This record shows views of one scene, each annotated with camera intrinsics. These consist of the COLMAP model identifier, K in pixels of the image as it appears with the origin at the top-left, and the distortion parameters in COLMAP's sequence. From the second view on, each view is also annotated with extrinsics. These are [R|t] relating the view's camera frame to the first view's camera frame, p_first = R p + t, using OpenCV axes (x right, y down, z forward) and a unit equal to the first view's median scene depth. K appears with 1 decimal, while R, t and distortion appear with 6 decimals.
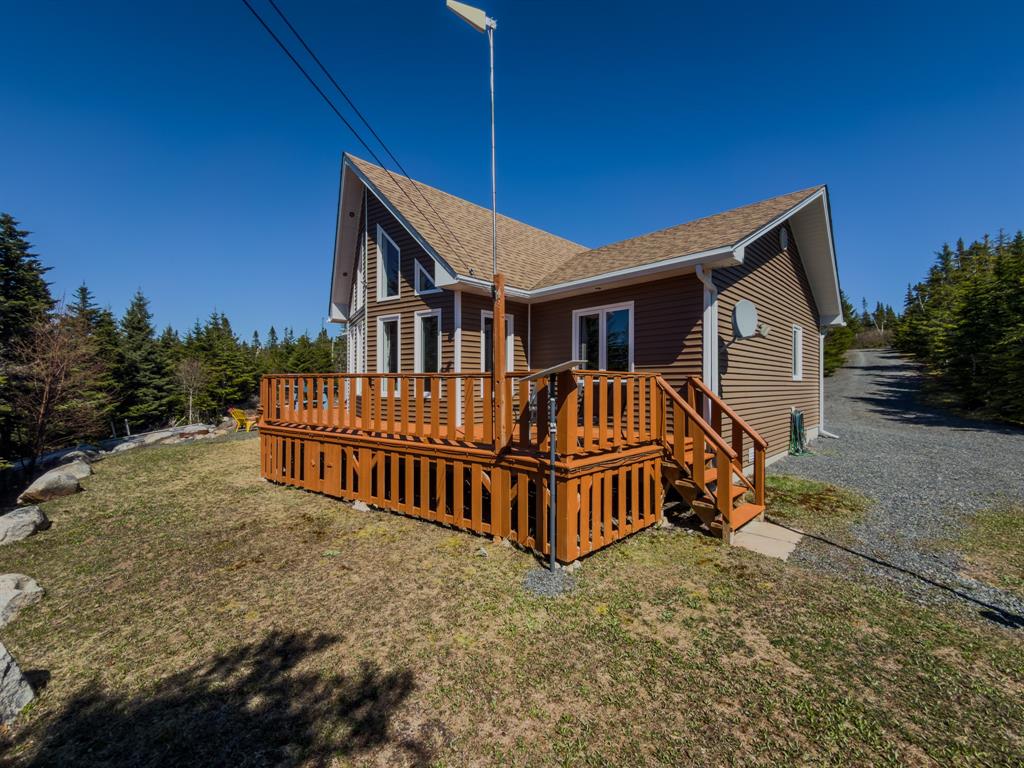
lens RADIAL K [[412.5, 0, 512.3], [0, 412.5, 382.2], [0, 0, 1]] dist [0.001855, 0.000116]
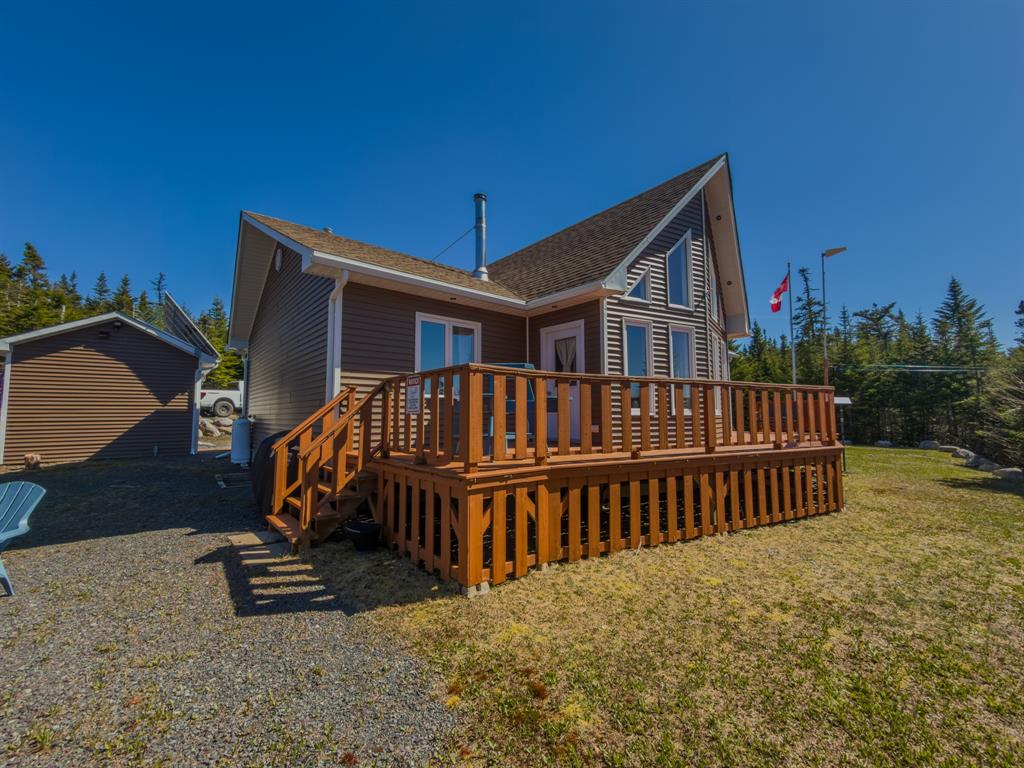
lens RADIAL K [[412.5, 0, 510.9], [0, 412.5, 386.8], [0, 0, 1]] dist [0.001855, 0.000116]
pose [[0.054782, 0.070725, 0.995990, -1.482727], [-0.001448, 0.997493, -0.070752, 0.080315], [-0.998497, 0.002434, 0.054748, 1.736508]]
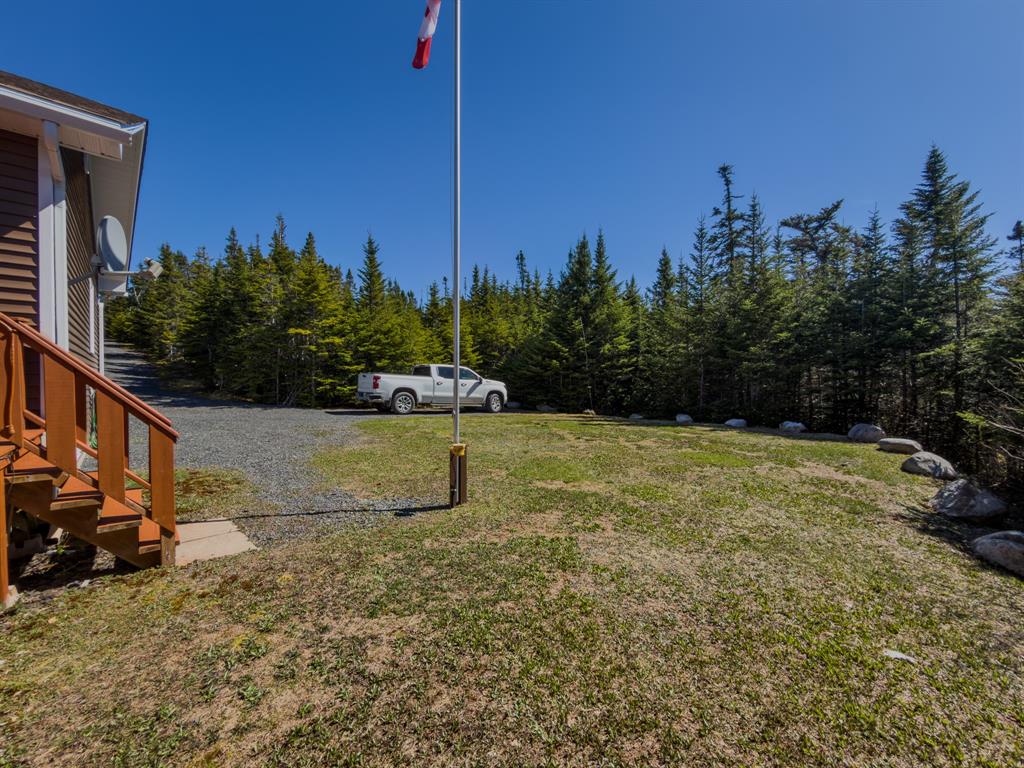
lens RADIAL K [[412.5, 0, 509.5], [0, 412.5, 387.2], [0, 0, 1]] dist [0.001855, 0.000116]
pose [[0.008556, -0.017005, 0.999819, -0.153077], [-0.005388, 0.999840, 0.017051, 0.086871], [-0.999949, -0.005533, 0.008463, 0.468501]]
